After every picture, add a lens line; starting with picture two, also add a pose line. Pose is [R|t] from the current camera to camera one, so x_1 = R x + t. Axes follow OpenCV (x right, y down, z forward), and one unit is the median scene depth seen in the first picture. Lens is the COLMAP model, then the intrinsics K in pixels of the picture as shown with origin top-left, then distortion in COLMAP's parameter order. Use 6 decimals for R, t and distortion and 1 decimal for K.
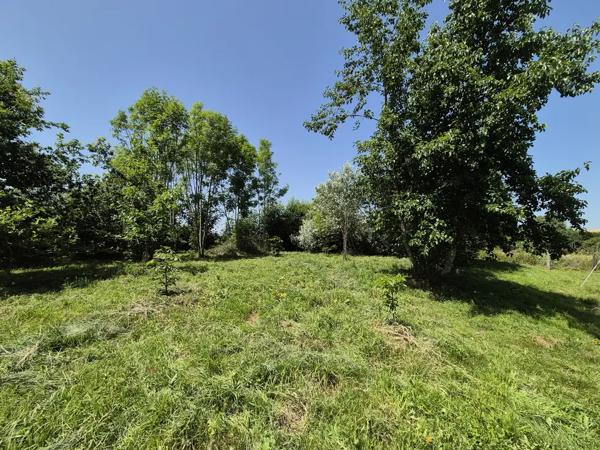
lens RADIAL K [[246.2, 0, 297.4], [0, 246.2, 223.9], [0, 0, 1]] dist [0.002387, -0.000536]
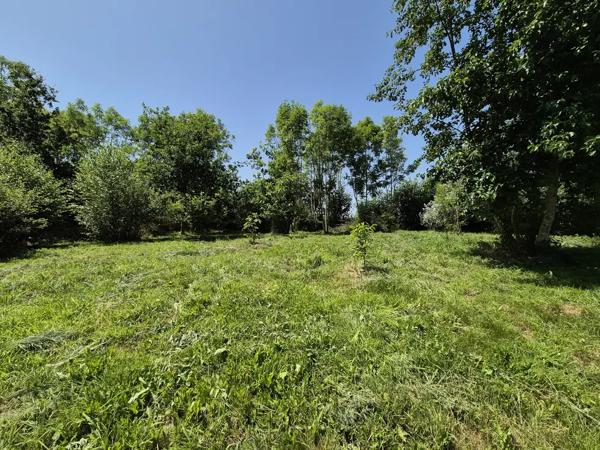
lens RADIAL K [[246.2, 0, 303.0], [0, 246.2, 225.1], [0, 0, 1]] dist [0.002387, -0.000536]
pose [[0.798137, -0.005014, -0.602455, 0.507267], [0.040733, 0.998126, 0.045656, 0.081842], [0.601098, -0.060980, 0.796846, -0.020226]]
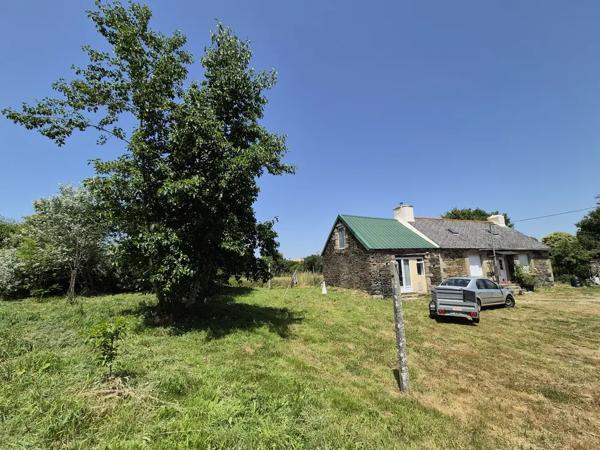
lens RADIAL K [[246.2, 0, 299.6], [0, 246.2, 224.7], [0, 0, 1]] dist [0.002387, -0.000536]
pose [[0.628779, 0.104399, 0.770544, 0.054613], [-0.011519, 0.992088, -0.125015, -0.014988], [-0.777499, 0.069731, 0.625006, -0.048343]]
